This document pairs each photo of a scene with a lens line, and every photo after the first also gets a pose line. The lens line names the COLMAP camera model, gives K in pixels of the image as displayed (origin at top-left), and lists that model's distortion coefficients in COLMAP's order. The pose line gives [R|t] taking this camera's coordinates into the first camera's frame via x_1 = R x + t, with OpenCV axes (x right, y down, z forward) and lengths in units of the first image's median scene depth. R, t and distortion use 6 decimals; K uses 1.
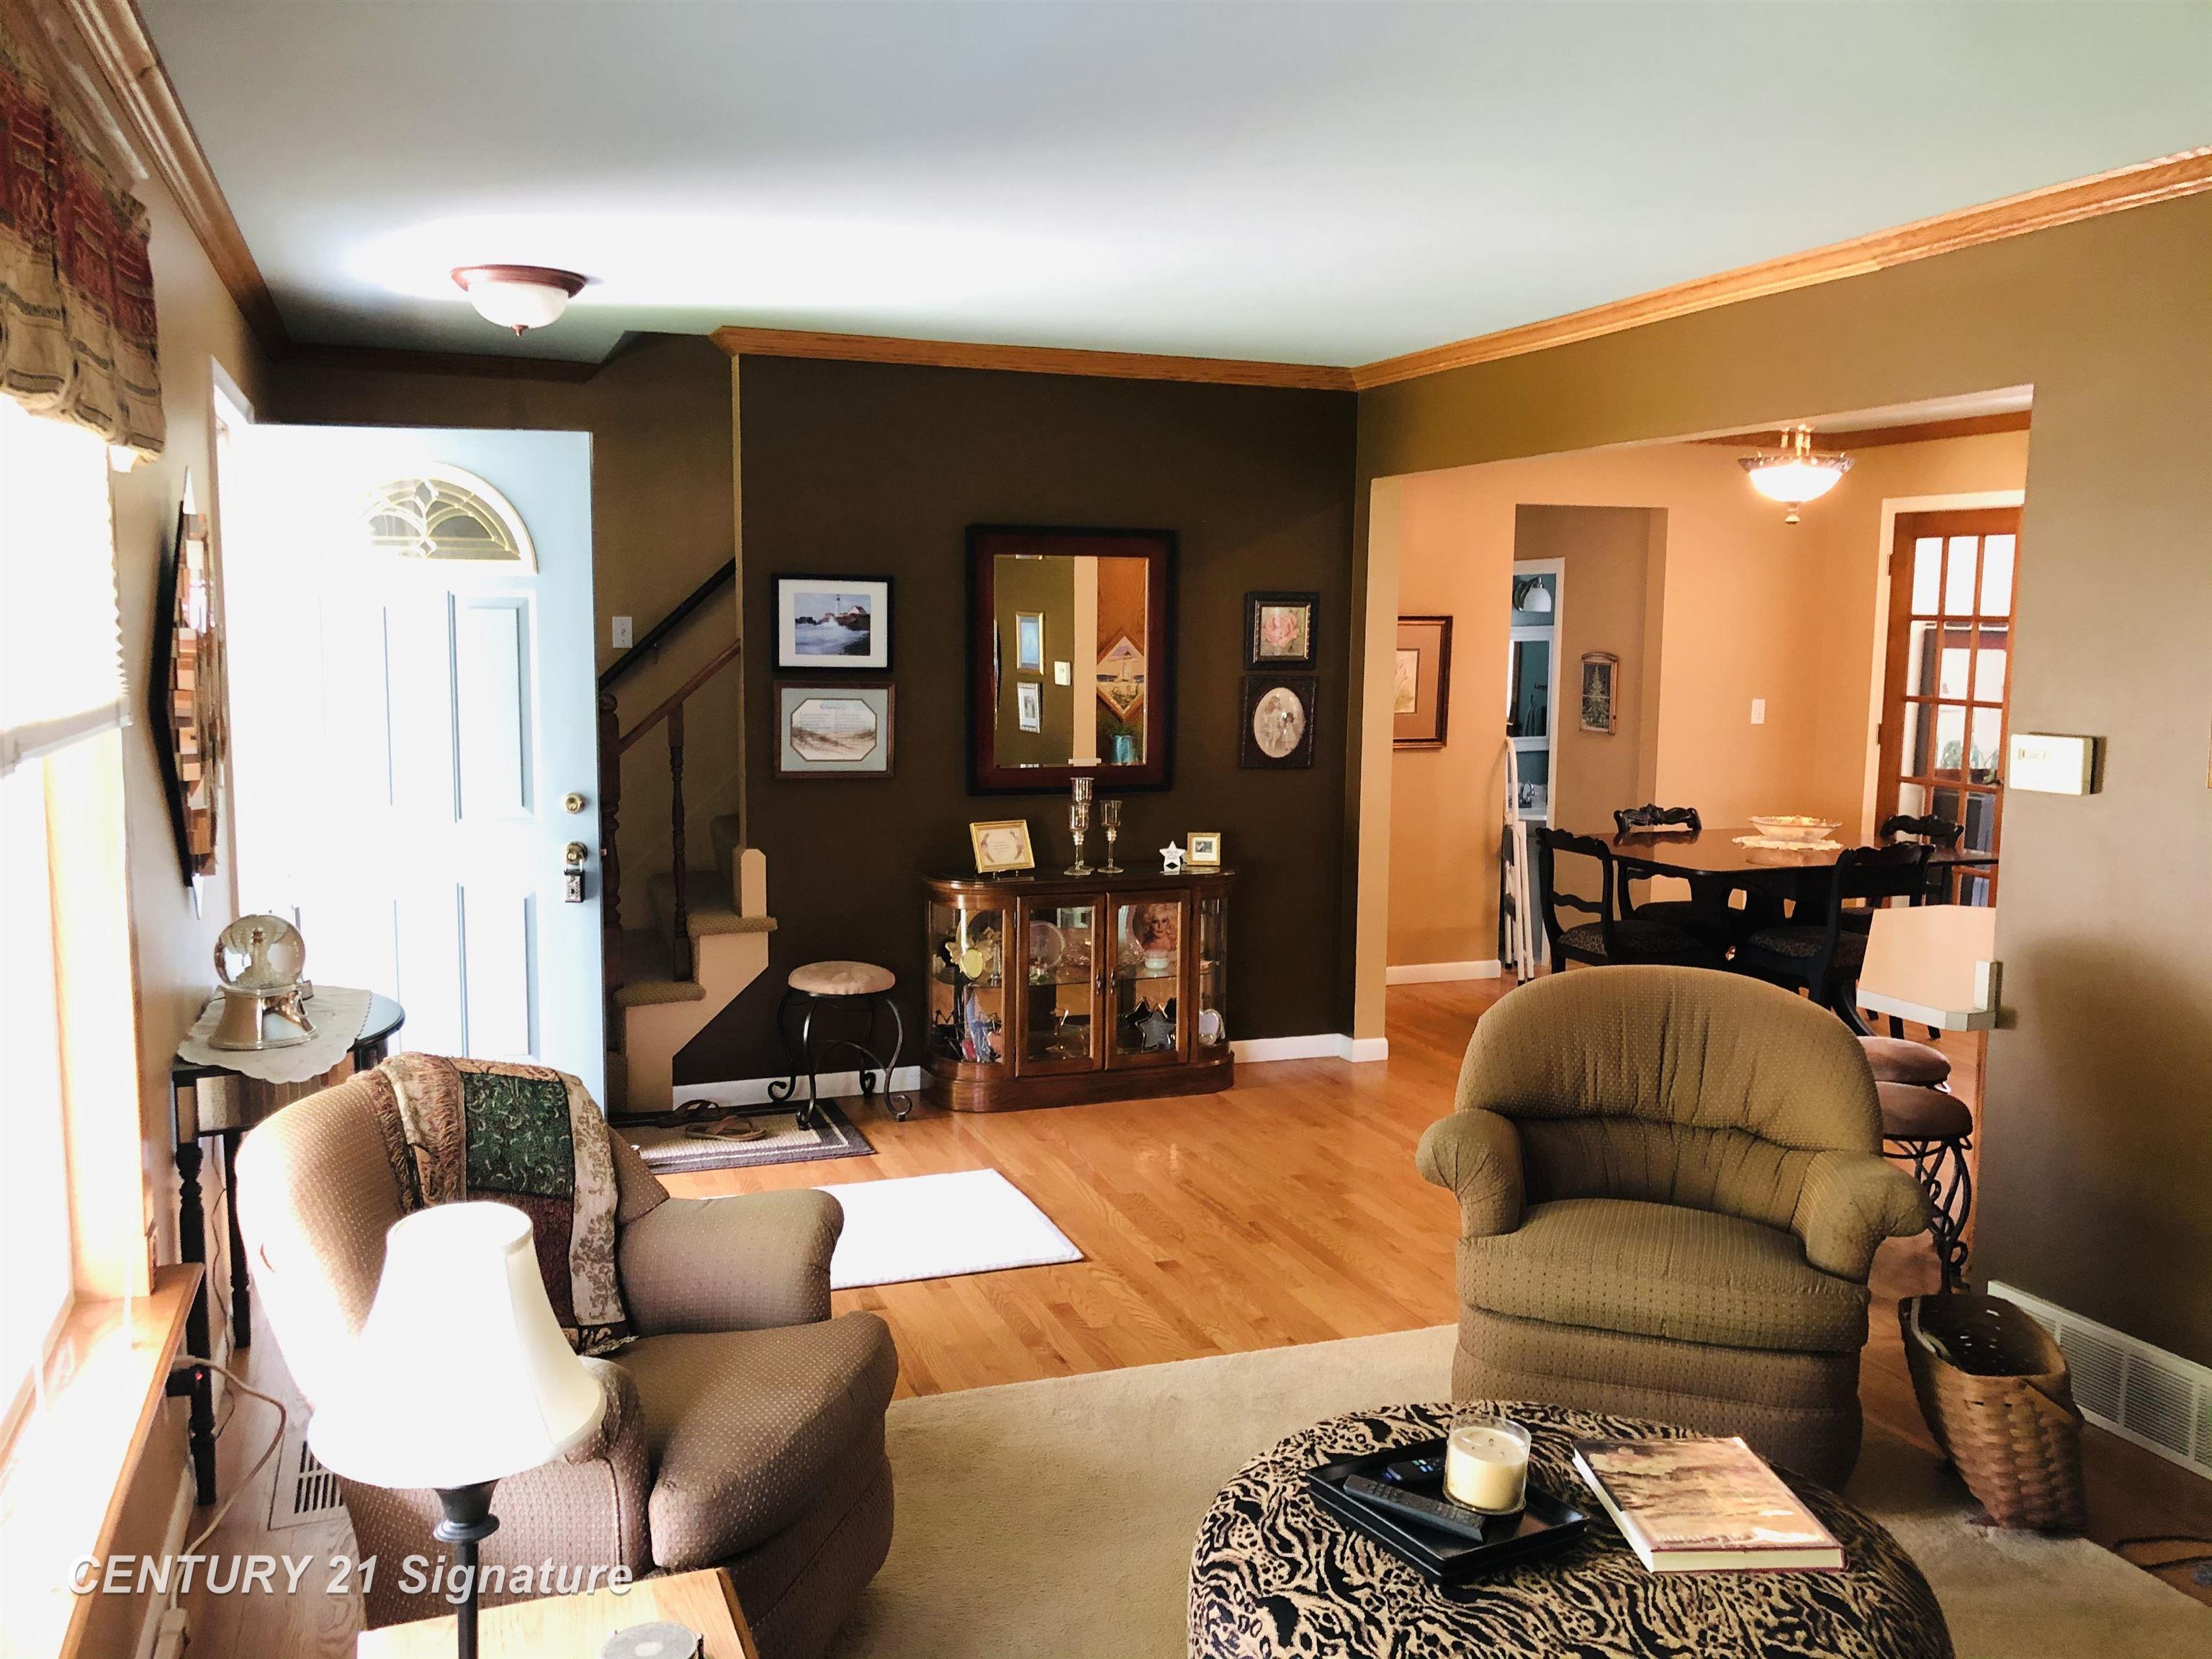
lens RADIAL K [[1874.2, 0, 1106.0], [0, 1874.2, 829.5], [0, 0, 1]] dist [-0.002183, -0.000525]
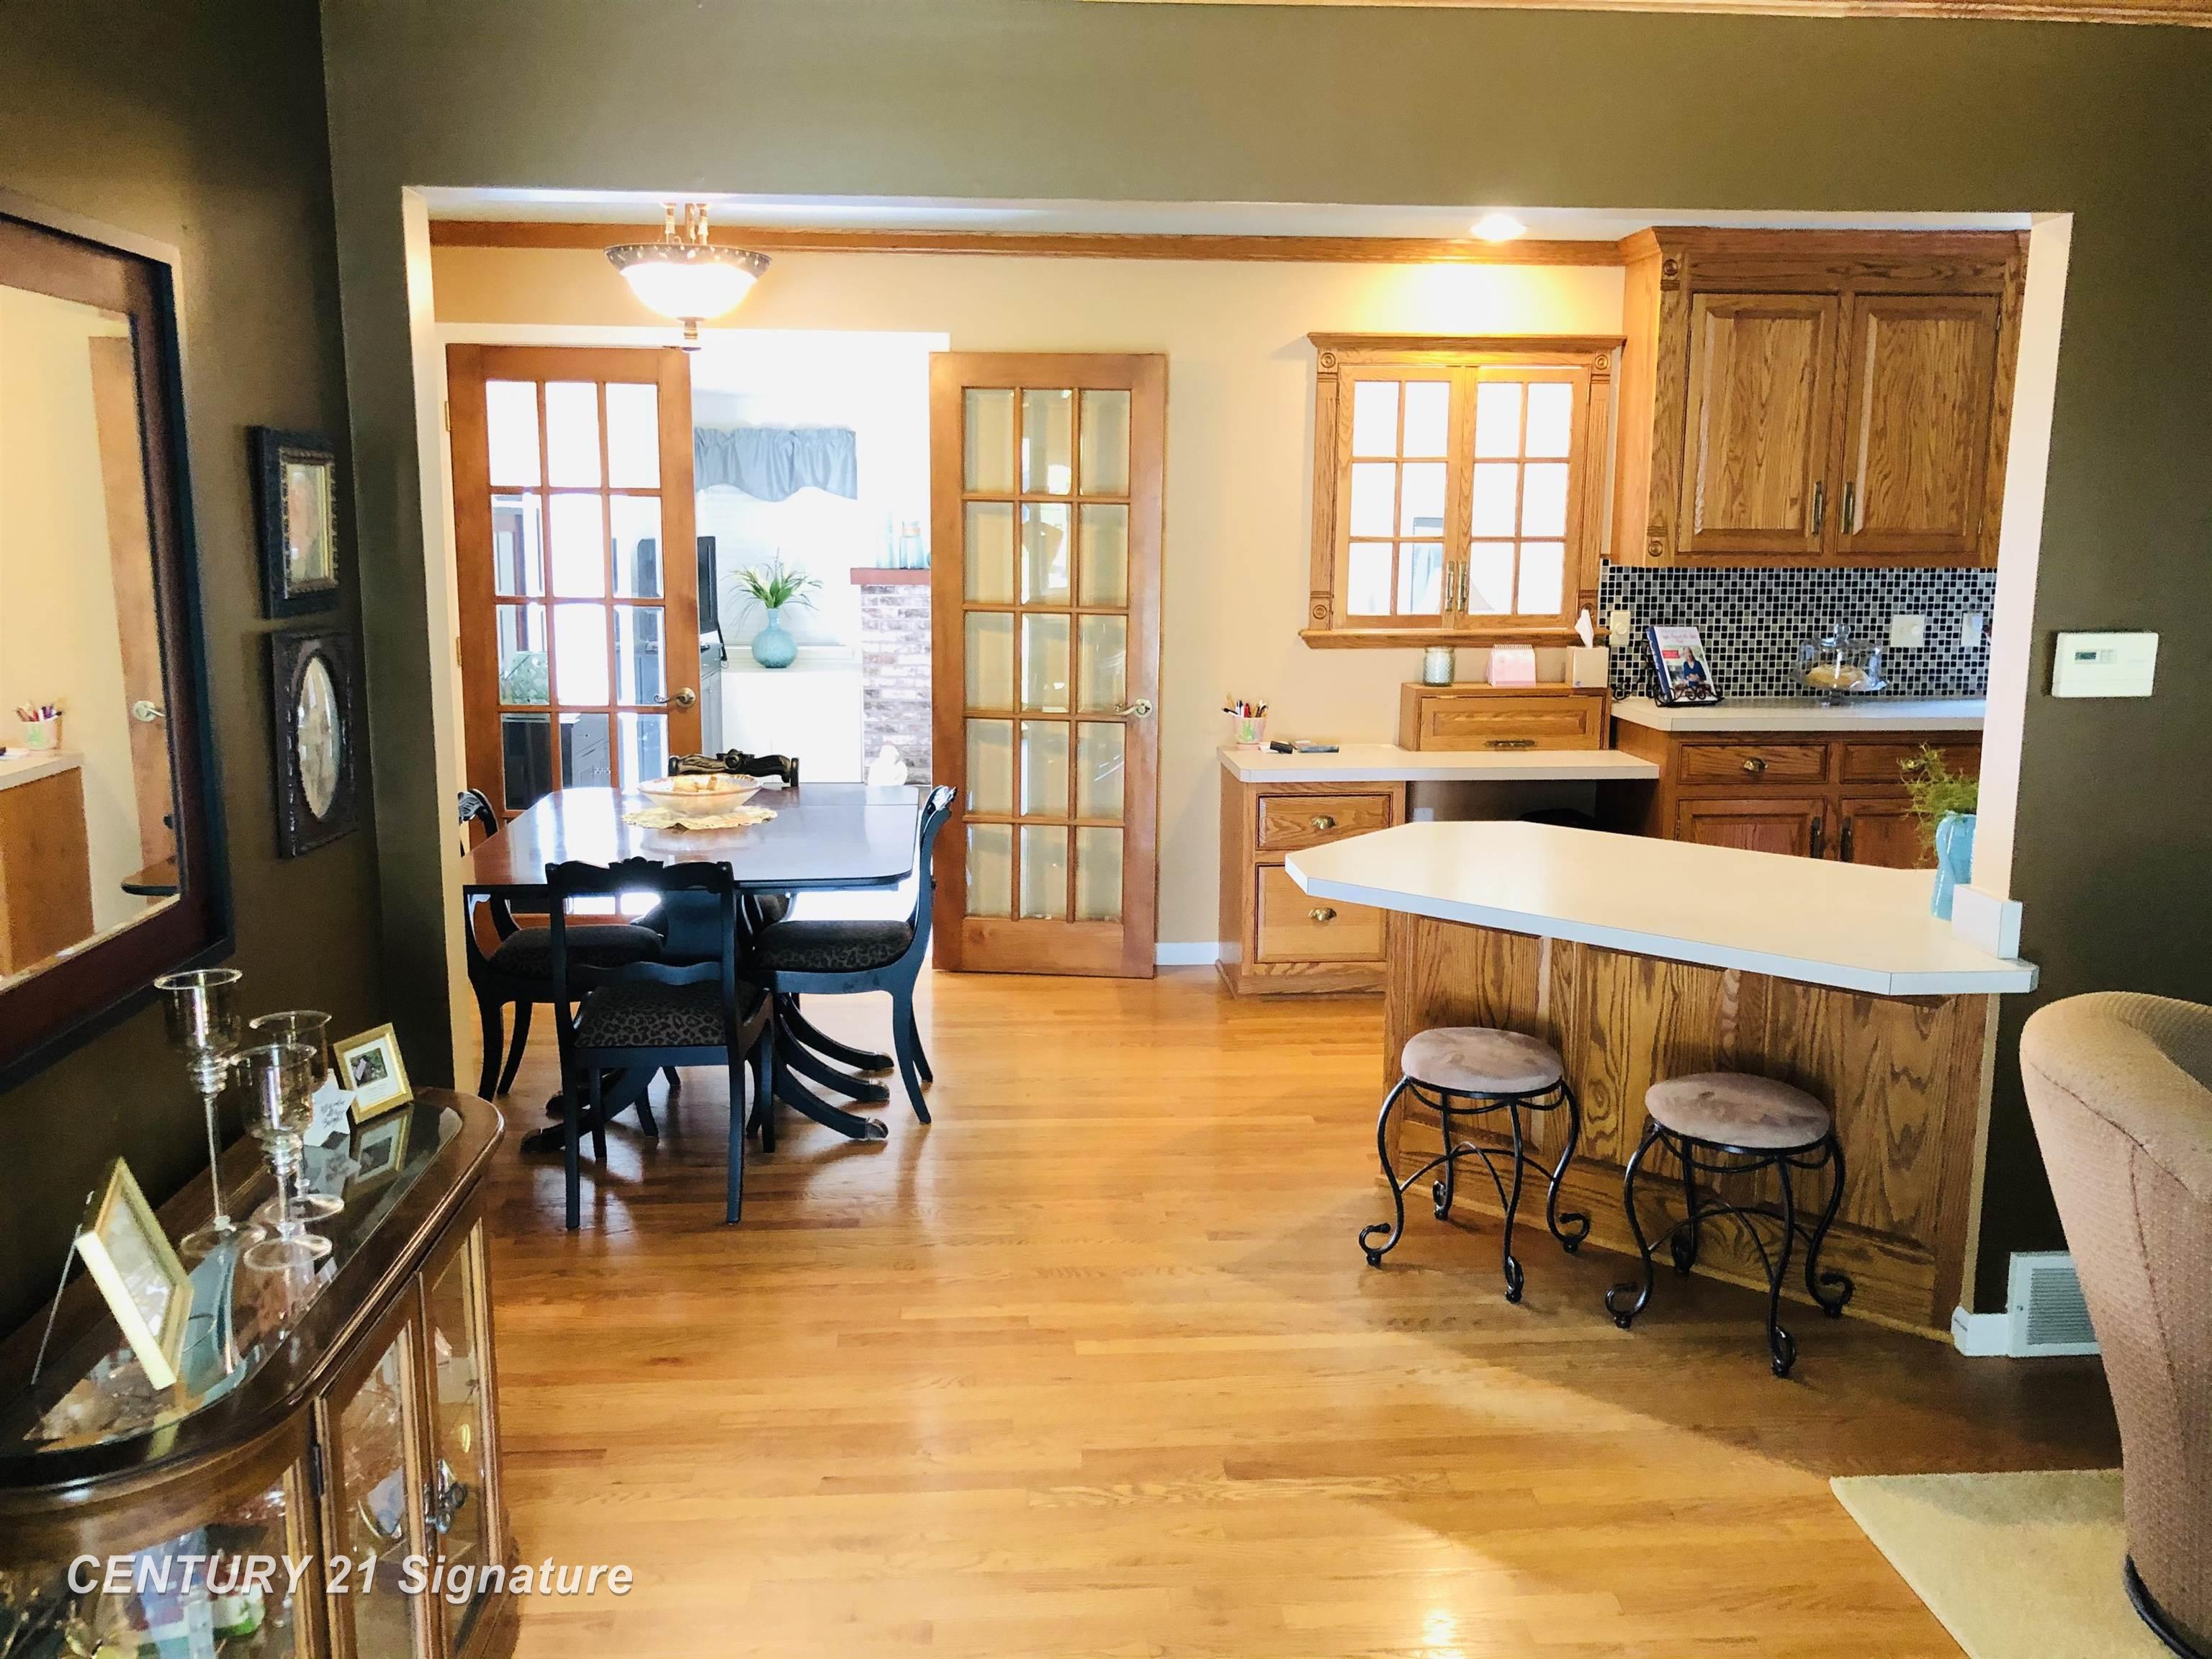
lens RADIAL K [[1874.2, 0, 1106.0], [0, 1874.2, 829.5], [0, 0, 1]] dist [-0.002183, -0.000525]
pose [[0.276136, -0.179502, 0.944208, -0.238674], [0.116744, 0.981395, 0.152430, -0.067710], [-0.954002, 0.068139, 0.291954, 0.575878]]
